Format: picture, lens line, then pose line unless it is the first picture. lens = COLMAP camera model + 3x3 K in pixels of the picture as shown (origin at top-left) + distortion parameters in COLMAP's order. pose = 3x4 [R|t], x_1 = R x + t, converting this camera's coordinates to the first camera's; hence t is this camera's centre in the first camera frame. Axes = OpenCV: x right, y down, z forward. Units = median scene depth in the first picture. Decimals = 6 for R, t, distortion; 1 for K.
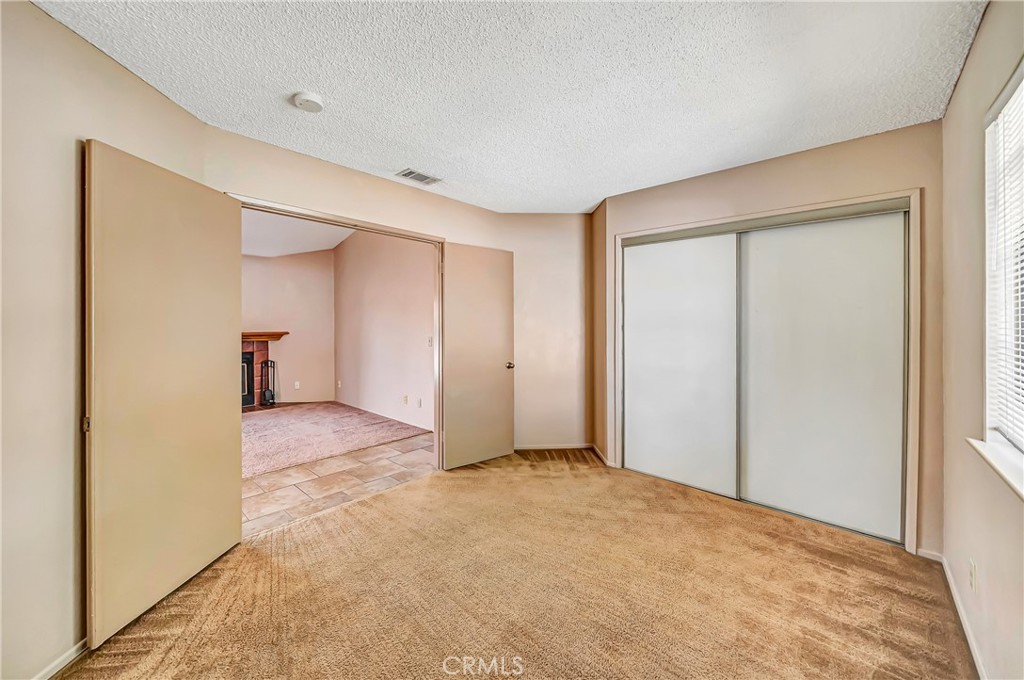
lens RADIAL K [[387.3, 0, 511.6], [0, 387.3, 321.4], [0, 0, 1]] dist [0.001708, 0.000029]
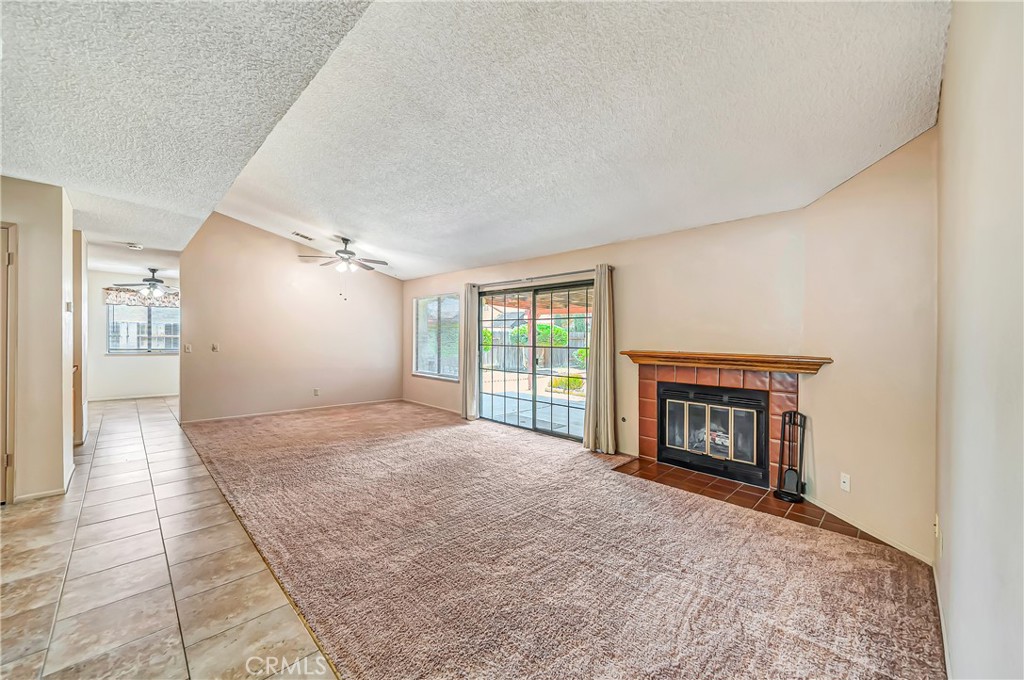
lens RADIAL K [[398.6, 0, 512.0], [0, 398.6, 340.0], [0, 0, 1]] dist [0.001860, 0.000266]
pose [[-0.054196, 0.017070, -0.998384, -0.159973], [-0.007089, 0.999822, 0.017479, -0.001196], [0.998505, 0.008025, -0.054065, 1.224622]]
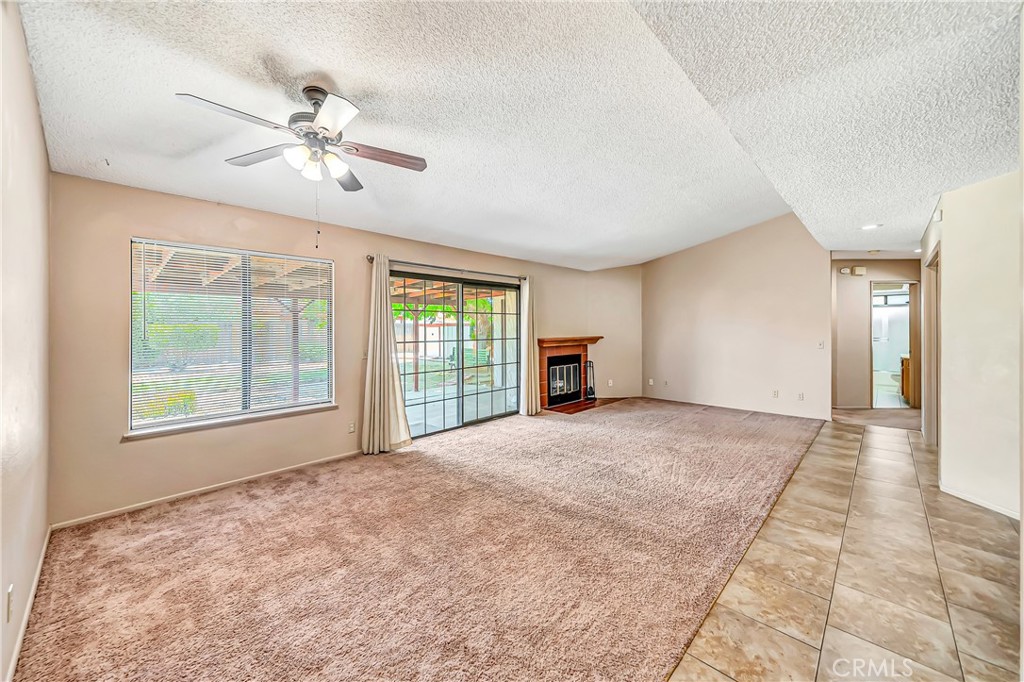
lens RADIAL K [[387.3, 0, 511.6], [0, 387.3, 322.4], [0, 0, 1]] dist [0.001708, 0.000029]
pose [[0.999749, 0.002828, -0.022241, -1.556970], [-0.003113, 0.999913, -0.012804, 0.001699], [0.022202, 0.012870, 0.999671, -0.304235]]
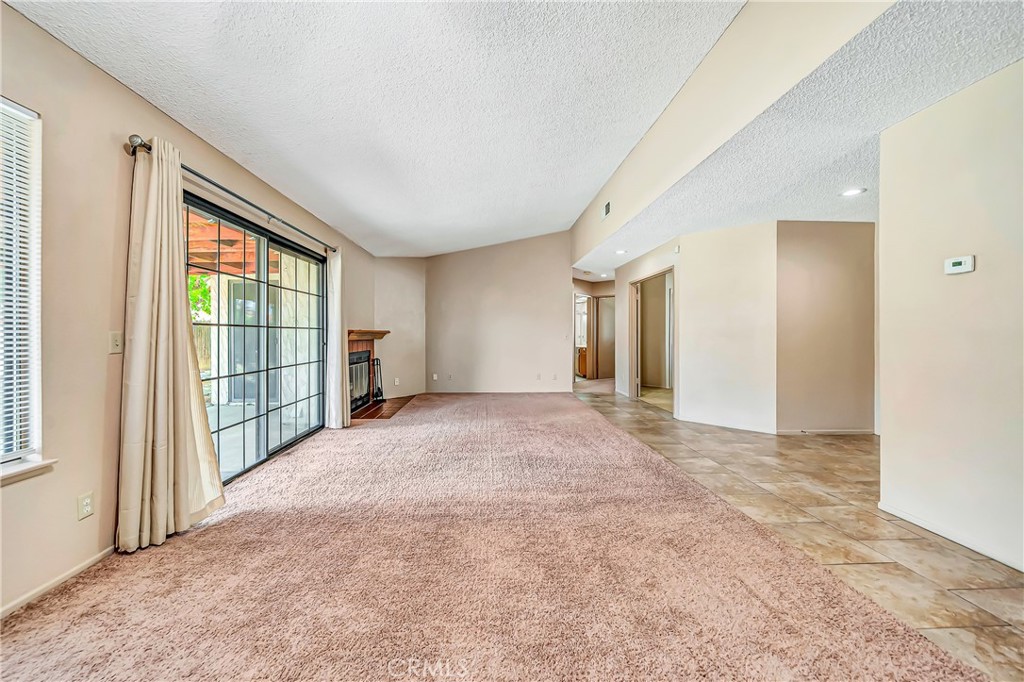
lens RADIAL K [[377.9, 0, 506.8], [0, 377.9, 336.6], [0, 0, 1]] dist [-0.007459, 0.000095]
pose [[0.703591, 0.004344, 0.710591, -2.039617], [-0.008359, 0.999963, 0.002164, 0.070980], [-0.710556, -0.007462, 0.703601, 0.110126]]
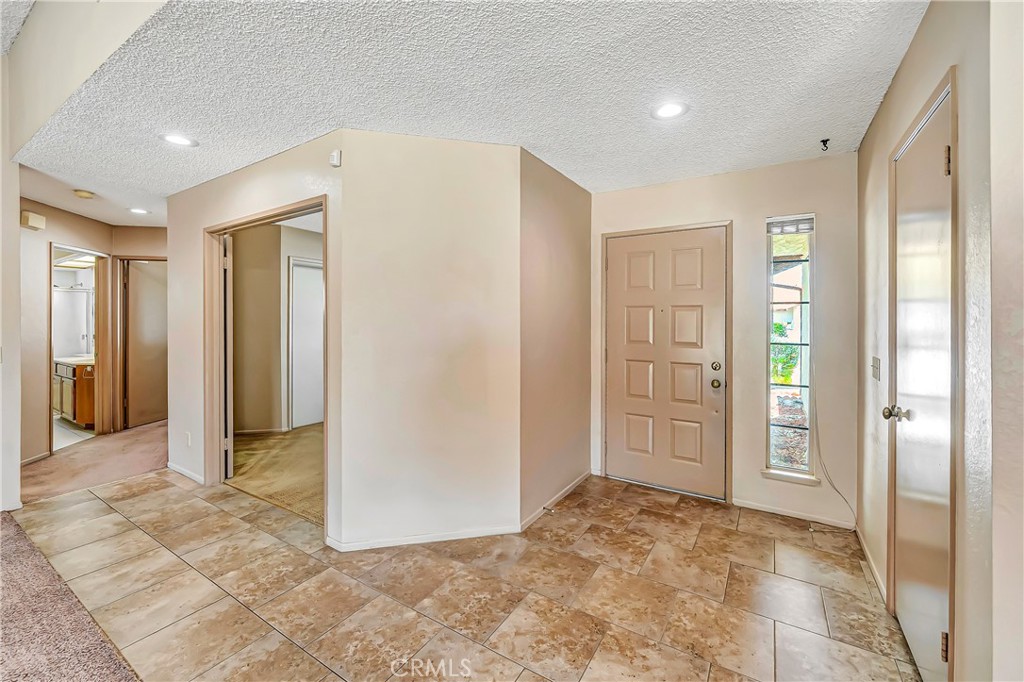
lens RADIAL K [[413.7, 0, 511.8], [0, 413.7, 321.6], [0, 0, 1]] dist [0.000327, 0.000040]
pose [[-0.177457, -0.001515, 0.984127, -1.280761], [0.000411, 0.999999, 0.001613, 0.001553], [-0.984129, 0.000690, -0.177456, 0.502208]]
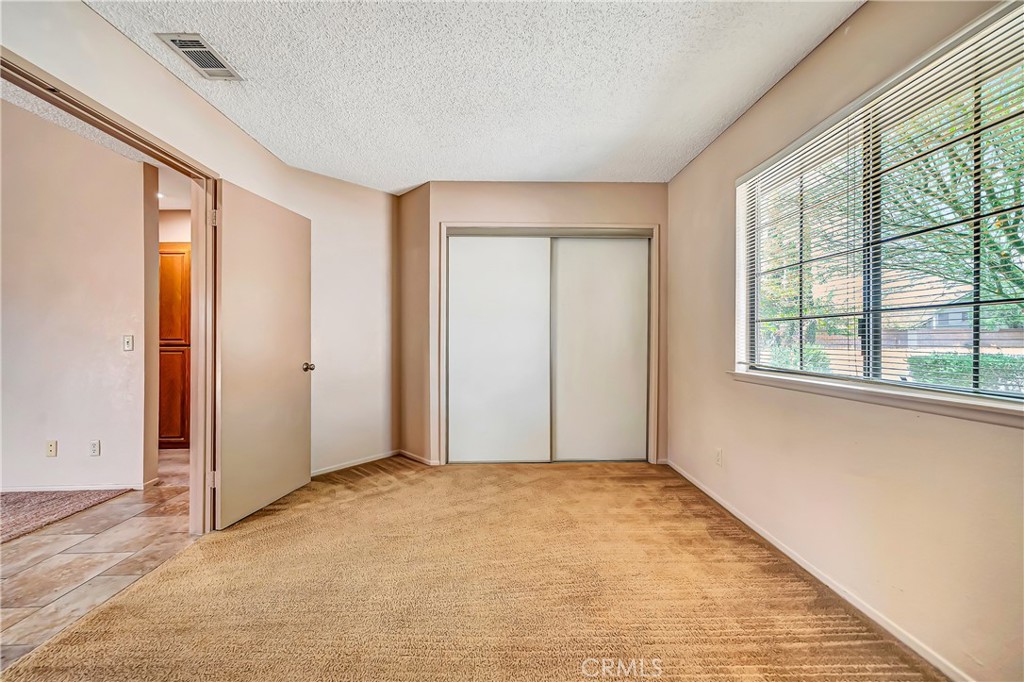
lens RADIAL K [[383.4, 0, 513.3], [0, 383.4, 332.4], [0, 0, 1]] dist [-0.000347, 0.000076]
pose [[0.720779, 0.003963, 0.693153, -0.262135], [0.006218, 0.999906, -0.012183, 0.063833], [-0.693137, 0.013091, 0.720687, 0.193681]]
